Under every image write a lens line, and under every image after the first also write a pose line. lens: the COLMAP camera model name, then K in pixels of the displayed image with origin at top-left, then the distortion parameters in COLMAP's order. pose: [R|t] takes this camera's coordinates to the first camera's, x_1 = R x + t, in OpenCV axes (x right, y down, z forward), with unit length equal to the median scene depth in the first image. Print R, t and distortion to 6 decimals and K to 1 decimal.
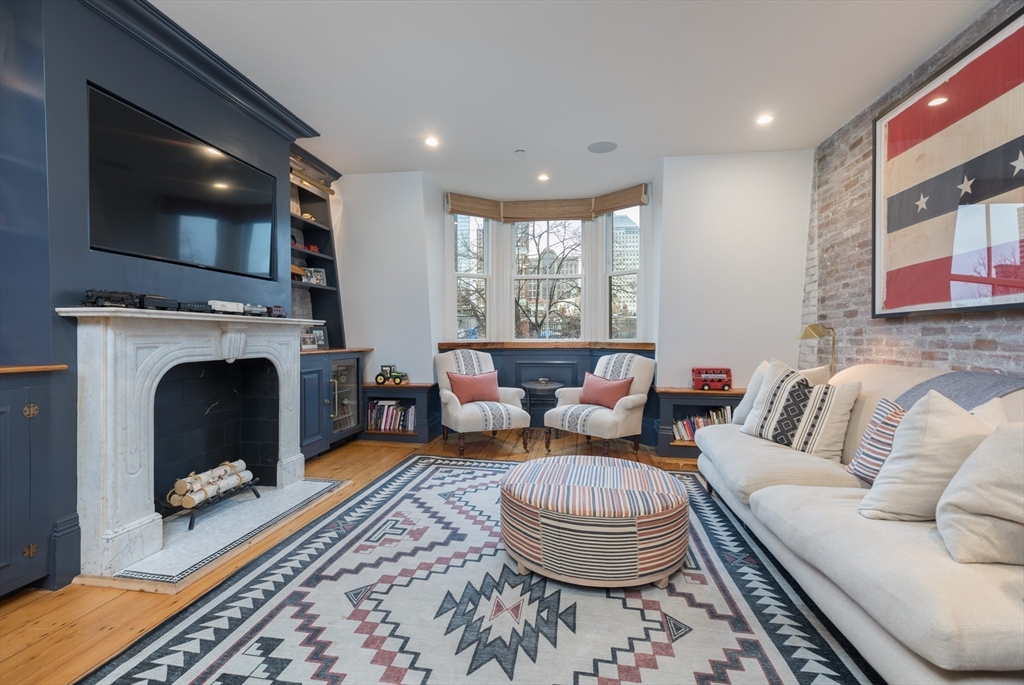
lens RADIAL K [[471.5, 0, 512.0], [0, 471.5, 342.5], [0, 0, 1]] dist [-0.000685, -0.000189]
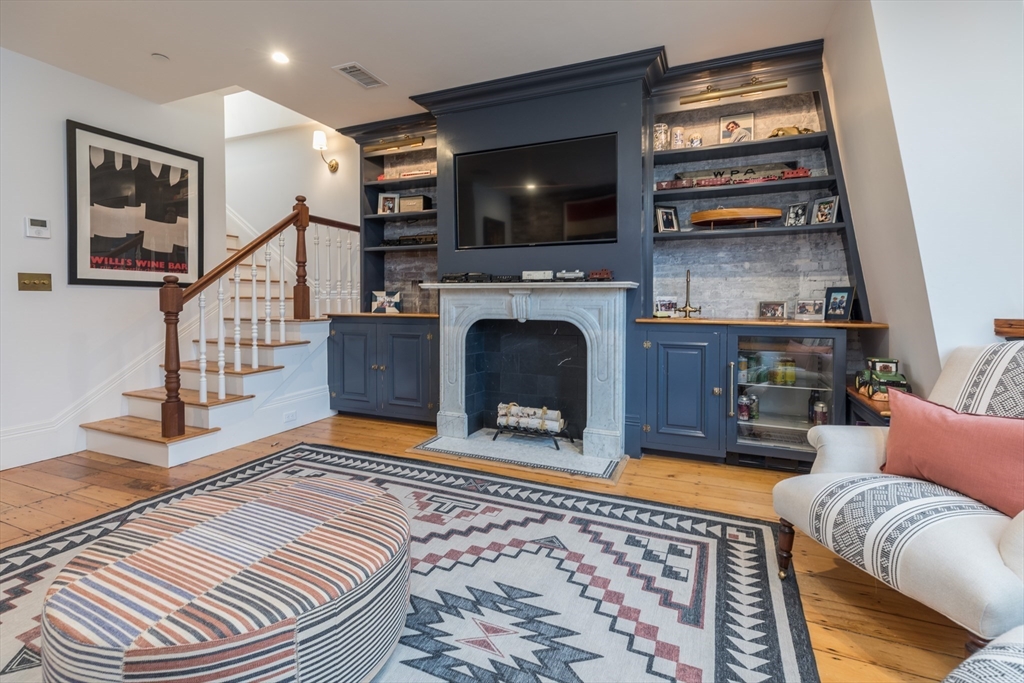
lens RADIAL K [[472.6, 0, 510.7], [0, 472.6, 310.6], [0, 0, 1]] dist [0.002253, 0.000146]
pose [[-0.269992, 0.013973, -0.962761, 0.555382], [-0.017939, 0.999648, 0.019539, -0.009352], [0.962695, 0.022547, -0.269646, 1.240492]]
